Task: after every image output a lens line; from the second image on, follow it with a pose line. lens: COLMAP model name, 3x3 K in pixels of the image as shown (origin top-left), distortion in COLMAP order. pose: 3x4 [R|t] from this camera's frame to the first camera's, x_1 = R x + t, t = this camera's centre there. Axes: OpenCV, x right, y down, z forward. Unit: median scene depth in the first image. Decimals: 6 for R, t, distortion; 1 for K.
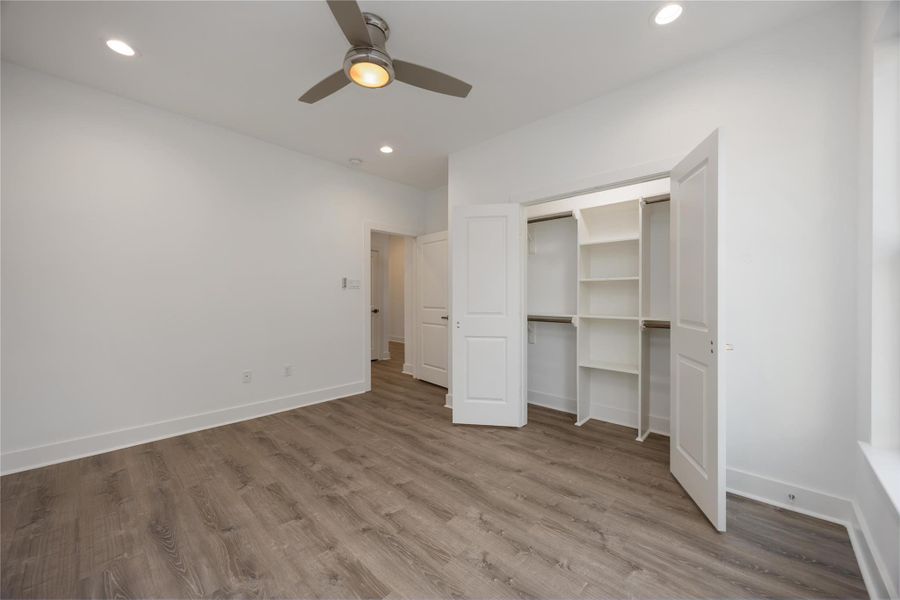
lens RADIAL K [[343.0, 0, 450.0], [0, 343.0, 300.0], [0, 0, 1]] dist [-0.006238, -0.000385]
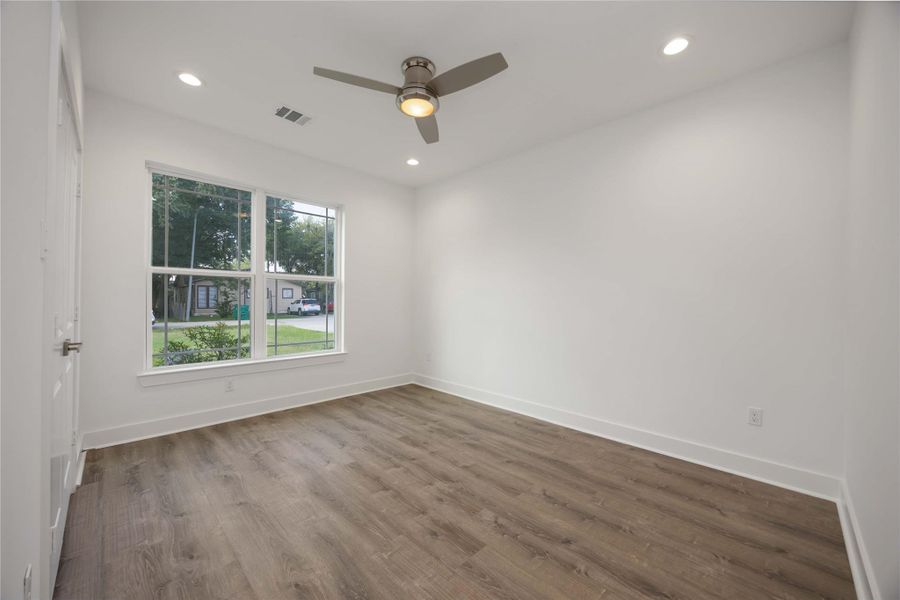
lens RADIAL K [[343.0, 0, 450.0], [0, 343.0, 300.0], [0, 0, 1]] dist [-0.006238, -0.000385]
pose [[-0.999543, -0.010641, 0.028307, -0.372244], [-0.010377, 0.999901, 0.009480, -0.014189], [-0.028405, 0.009182, -0.999554, 2.075149]]
